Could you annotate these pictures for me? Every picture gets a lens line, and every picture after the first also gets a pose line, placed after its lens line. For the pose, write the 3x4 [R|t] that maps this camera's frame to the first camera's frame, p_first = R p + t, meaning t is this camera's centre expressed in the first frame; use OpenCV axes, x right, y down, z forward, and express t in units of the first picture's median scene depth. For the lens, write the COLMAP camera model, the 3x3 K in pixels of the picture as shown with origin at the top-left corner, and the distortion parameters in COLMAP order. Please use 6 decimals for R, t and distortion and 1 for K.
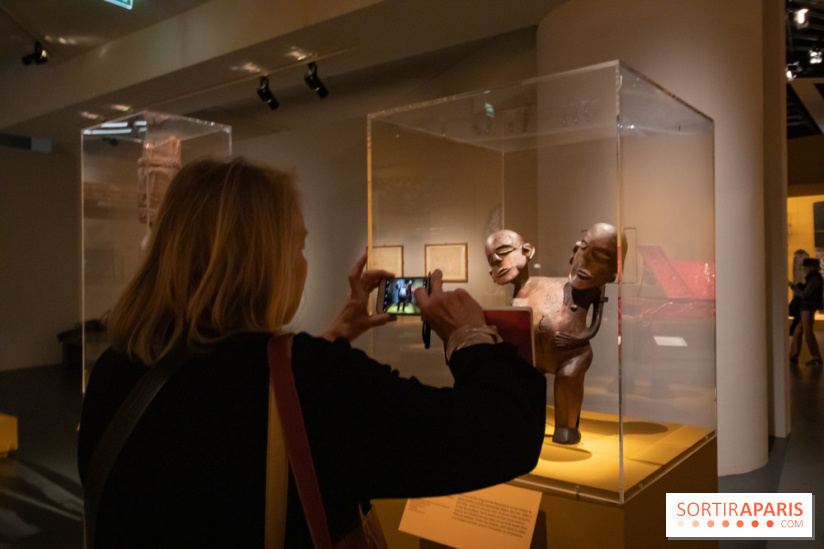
lens RADIAL K [[671.1, 0, 412.0], [0, 671.1, 274.5], [0, 0, 1]] dist [0.006500, 0.003410]
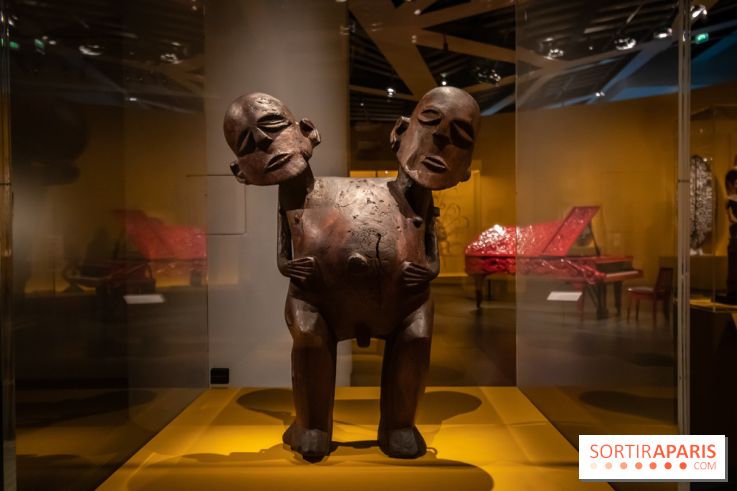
lens RADIAL K [[581.6, 0, 368.5], [0, 581.6, 245.5], [0, 0, 1]] dist [0.002836, 0.002338]
pose [[0.783619, -0.002986, 0.621234, -0.101205], [0.000094, 0.999989, 0.004688, 0.063470], [-0.621241, -0.003615, 0.783611, 0.585412]]
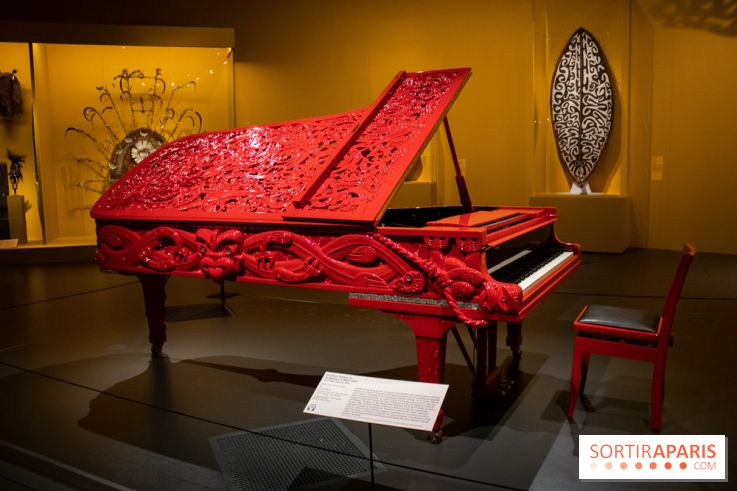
lens RADIAL K [[593.5, 0, 368.5], [0, 593.5, 245.5], [0, 0, 1]] dist [-0.075768, 0.004450]
pose [[0.557848, -0.100962, 0.823780, 2.270395], [0.014810, 0.993626, 0.111750, 0.074629], [-0.829811, -0.050139, 0.555787, 2.117784]]
